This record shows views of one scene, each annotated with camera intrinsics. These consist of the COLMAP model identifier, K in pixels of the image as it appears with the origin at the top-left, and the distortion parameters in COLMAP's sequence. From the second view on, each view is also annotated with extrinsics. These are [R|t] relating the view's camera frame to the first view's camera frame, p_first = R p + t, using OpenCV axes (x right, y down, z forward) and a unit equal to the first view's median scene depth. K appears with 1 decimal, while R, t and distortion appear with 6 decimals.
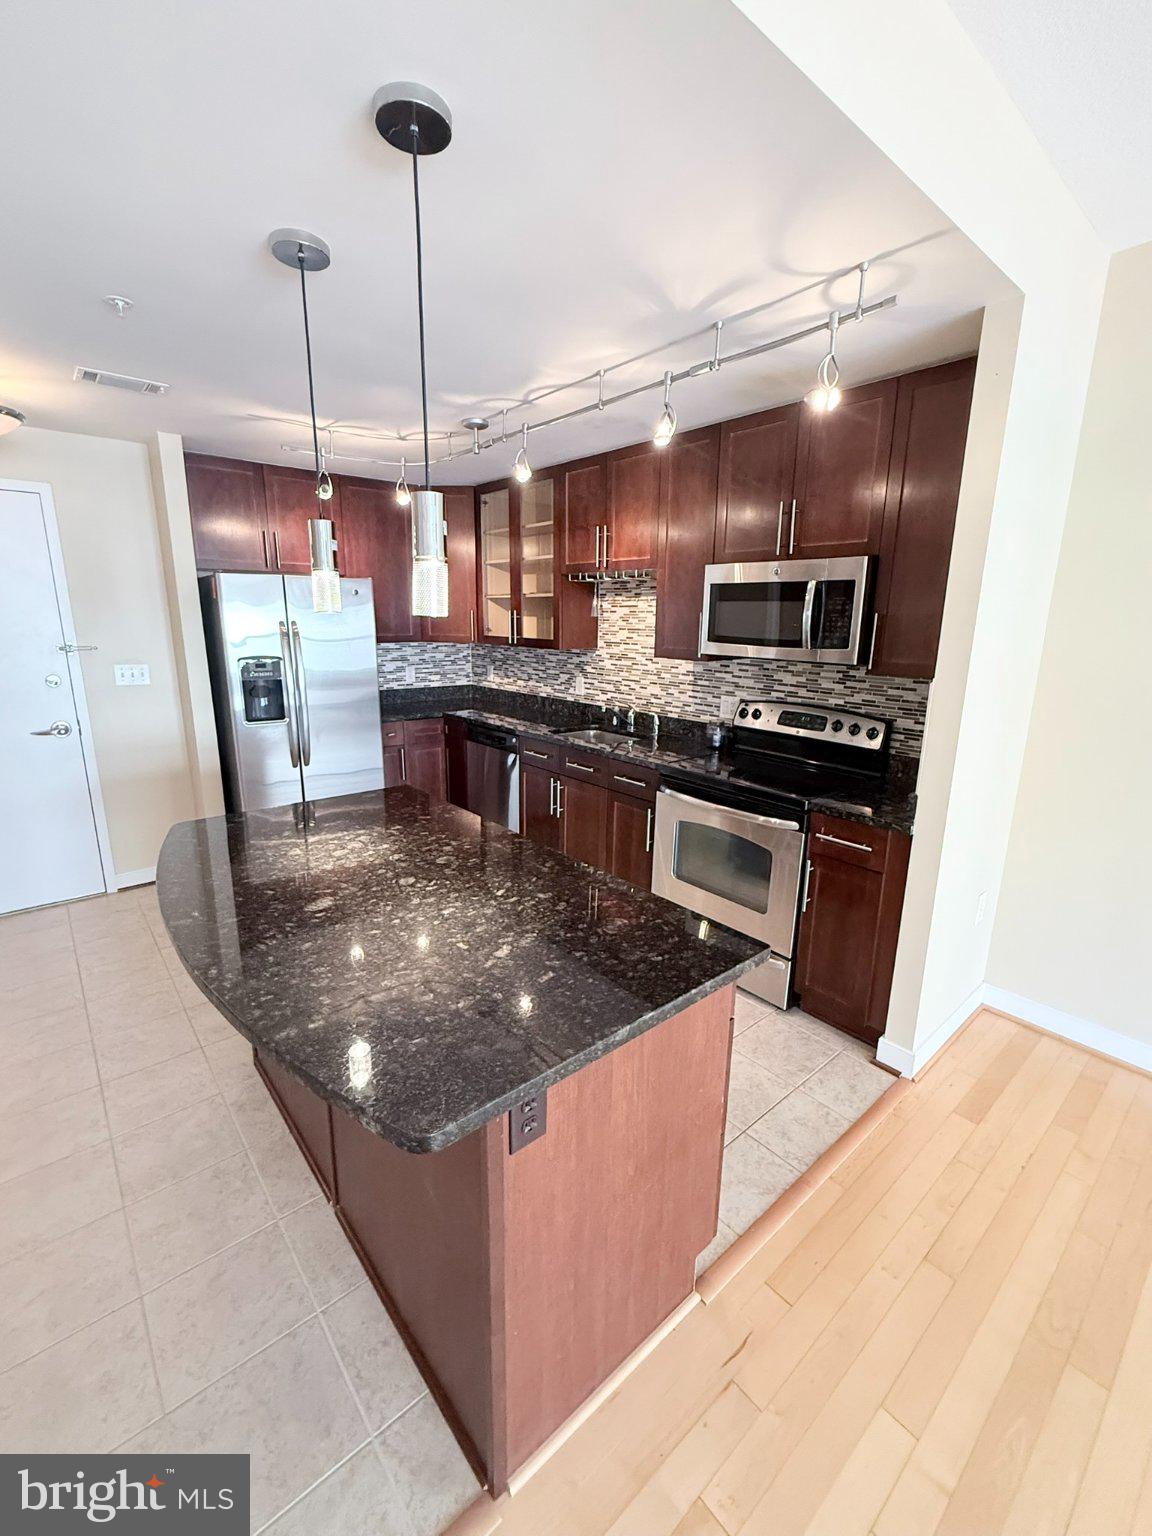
lens RADIAL K [[645.2, 0, 576.0], [0, 645.2, 768.0], [0, 0, 1]] dist [-0.001499, 0.000000]
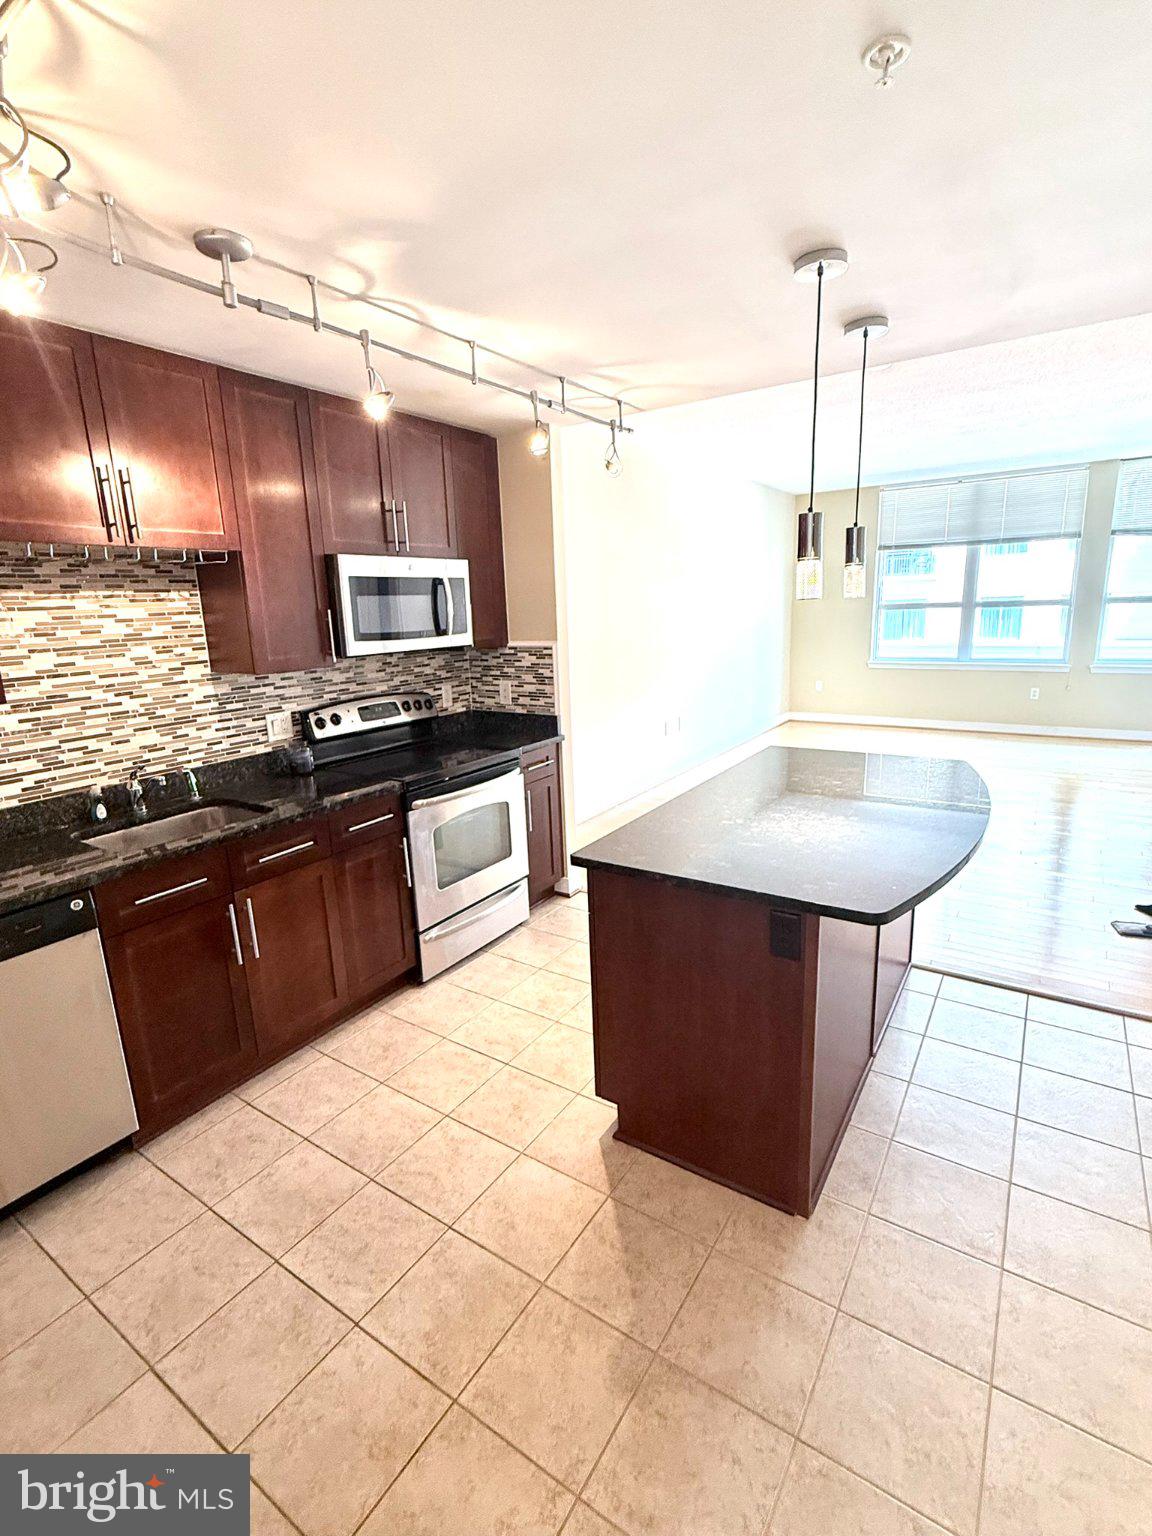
lens RADIAL K [[717.2, 0, 579.1], [0, 717.2, 765.5], [0, 0, 1]] dist [-0.001258, -0.000173]
pose [[-0.279785, -0.216601, 0.935310, -0.708324], [0.253114, 0.923108, 0.289490, -0.208520], [-0.926096, 0.317735, -0.203447, 0.822791]]
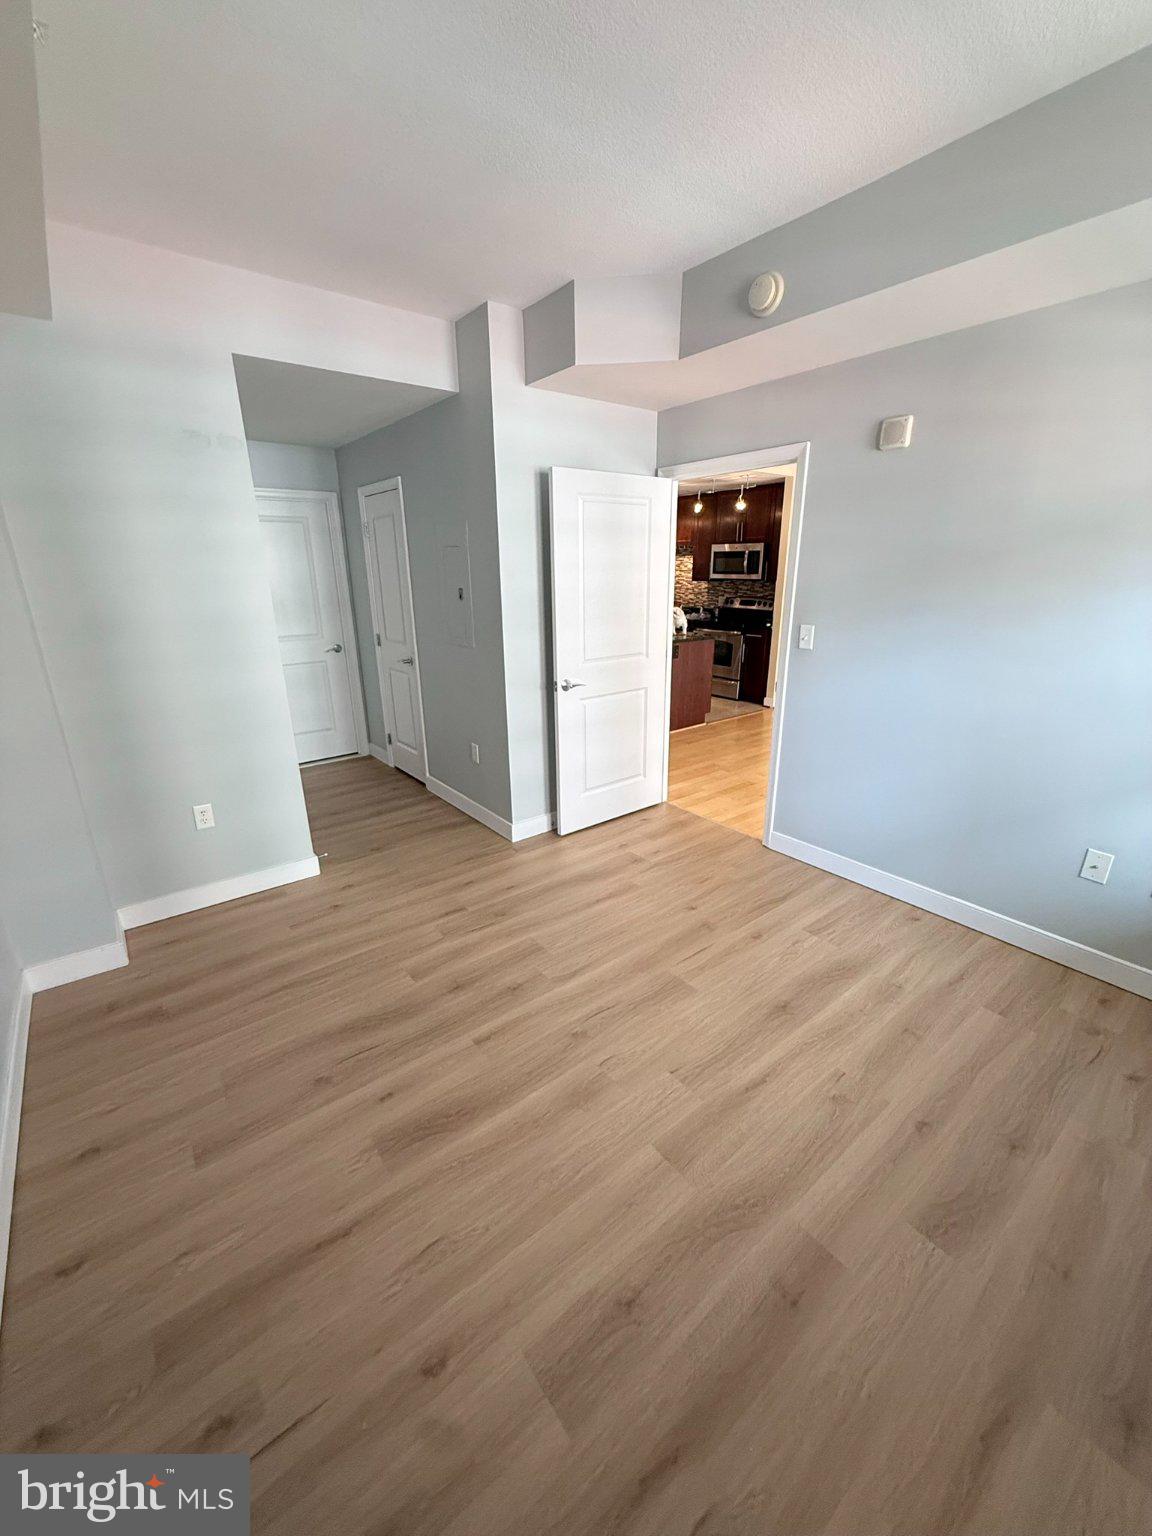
lens RADIAL K [[611.7, 0, 578.1], [0, 611.7, 766.7], [0, 0, 1]] dist [-0.000184, 0.000080]
pose [[0.999271, -0.007767, -0.037380, -0.229015], [0.010894, 0.996388, 0.084212, 0.329685], [0.036591, -0.084558, 0.995746, -1.392418]]
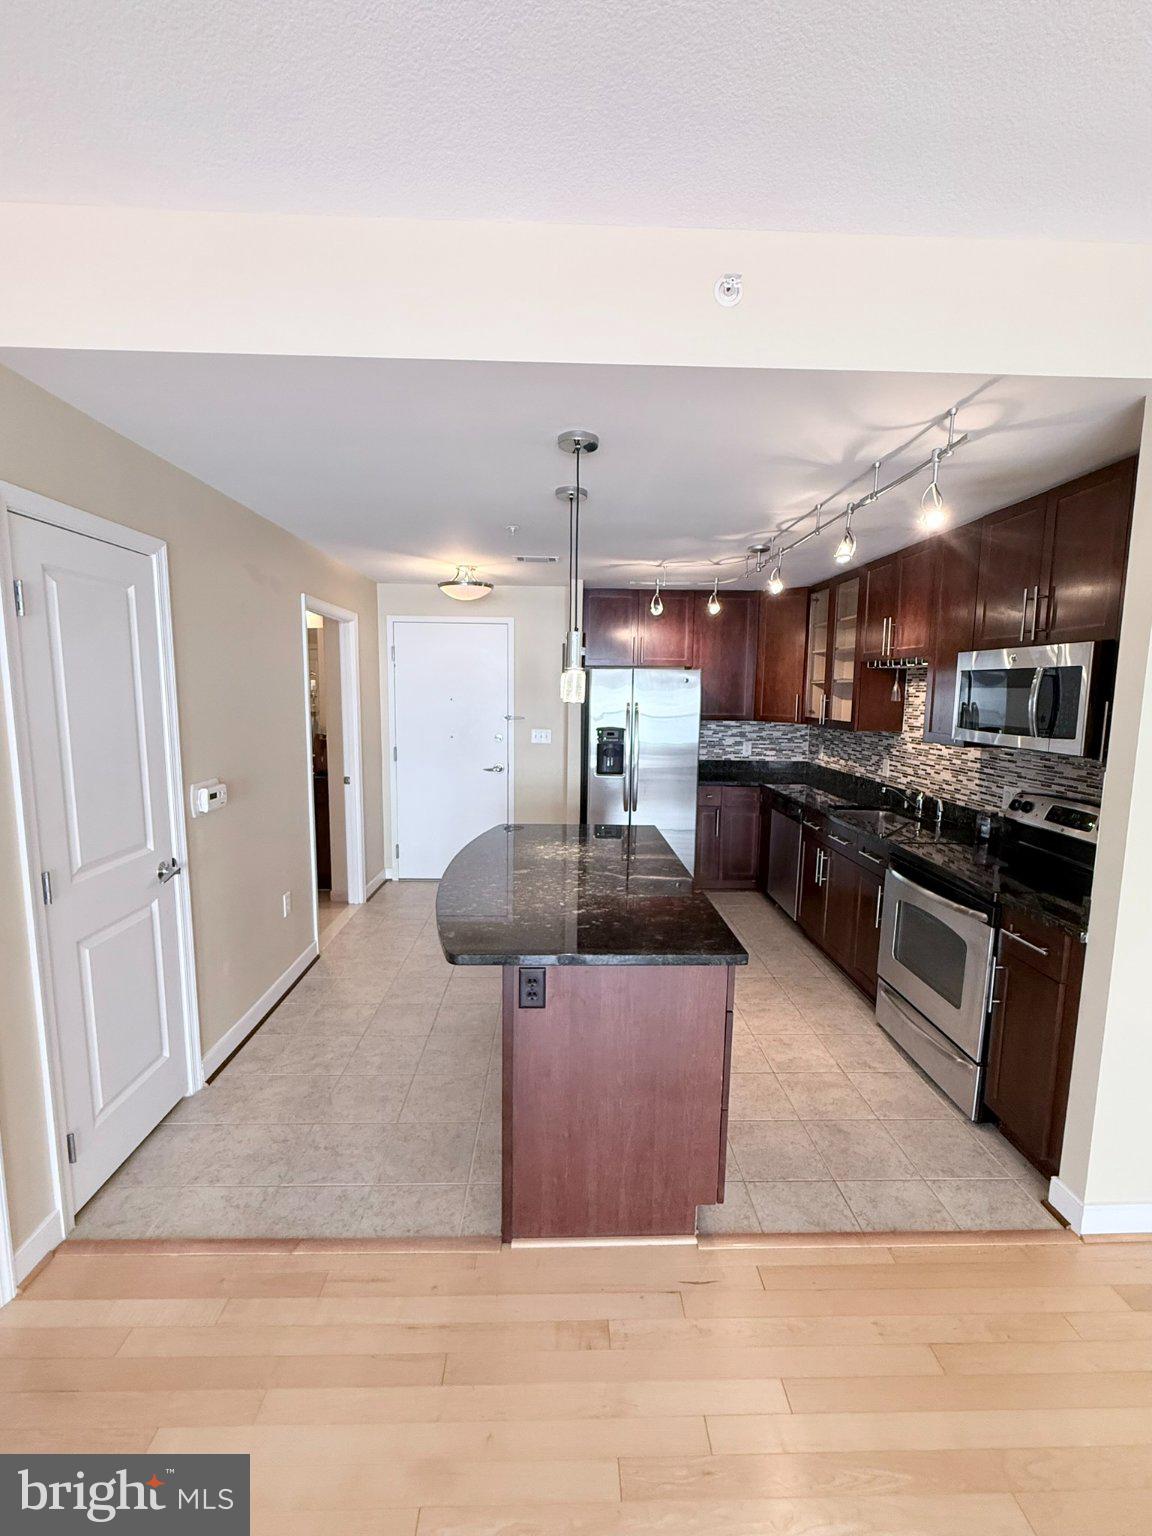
lens RADIAL K [[645.2, 0, 576.0], [0, 645.2, 768.0], [0, 0, 1]] dist [-0.001499, 0.000000]
pose [[0.780645, 0.073806, -0.620601, 0.311326], [-0.148112, 0.986562, -0.068980, 0.018258], [0.607170, 0.145767, 0.781087, -0.105574]]
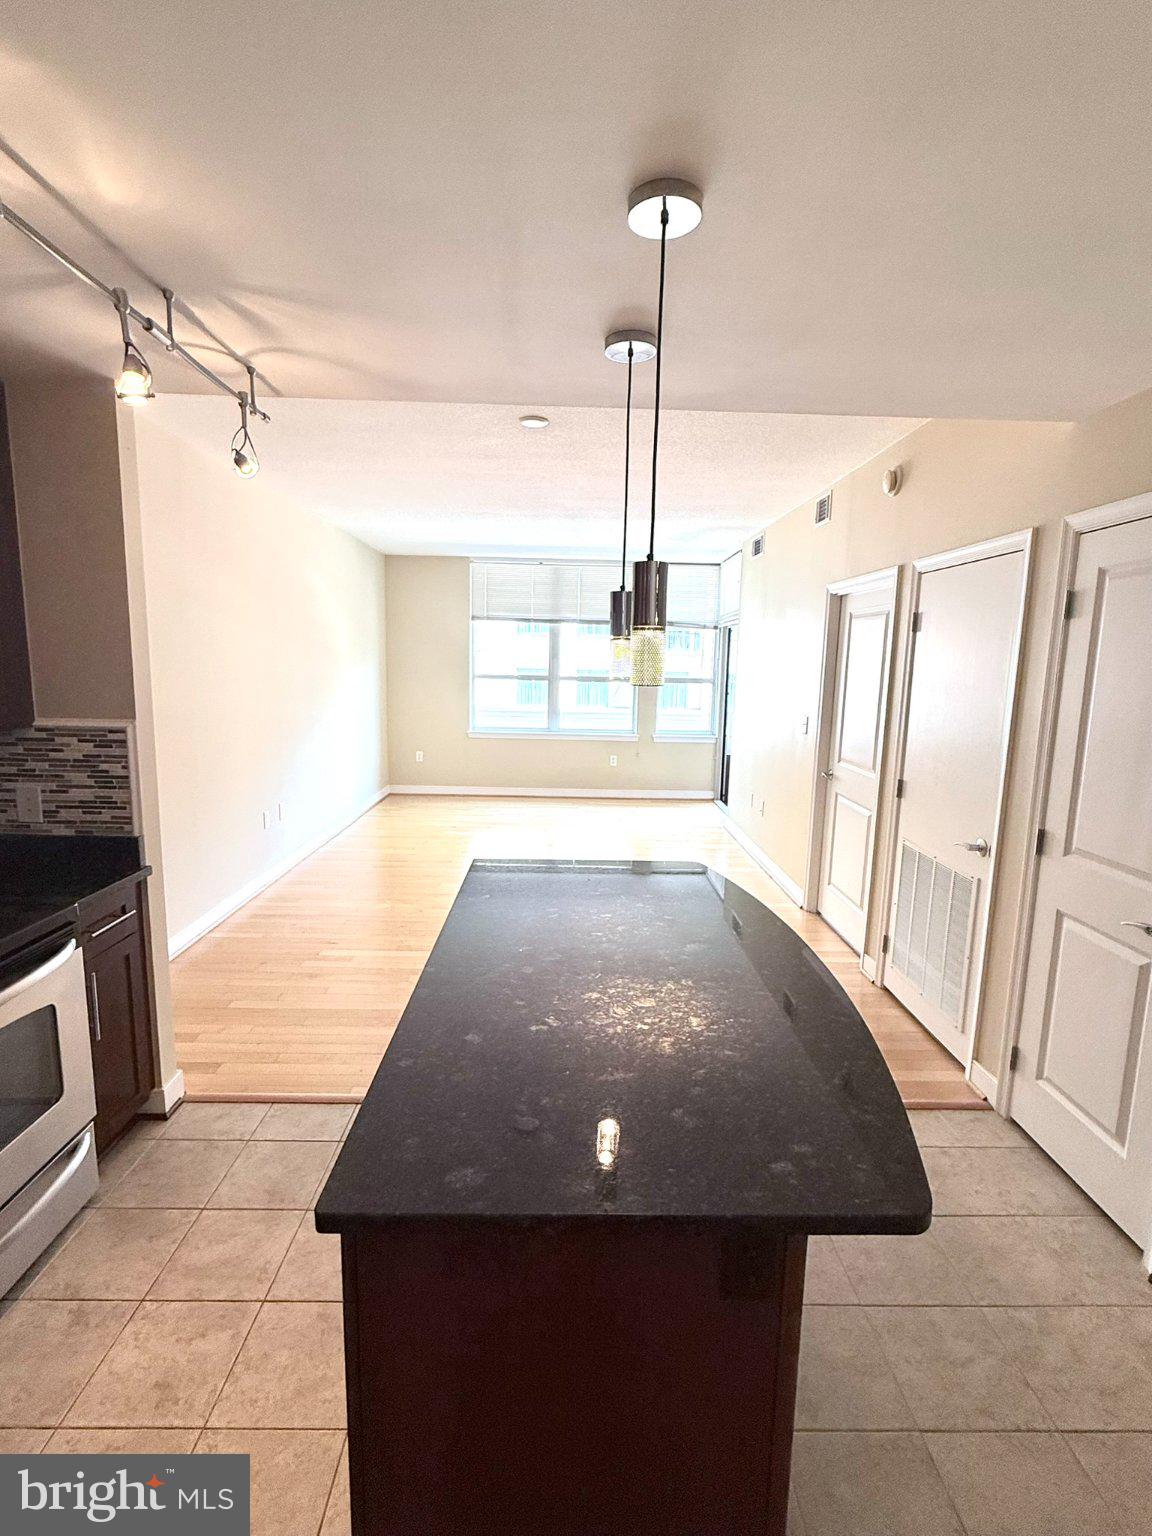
lens RADIAL K [[717.2, 0, 579.1], [0, 717.2, 765.5], [0, 0, 1]] dist [-0.001258, -0.000173]
pose [[-0.772935, -0.121927, 0.622660, -0.412176], [0.115362, 0.937999, 0.326879, -0.210637], [-0.623910, 0.324487, -0.710946, 0.809897]]
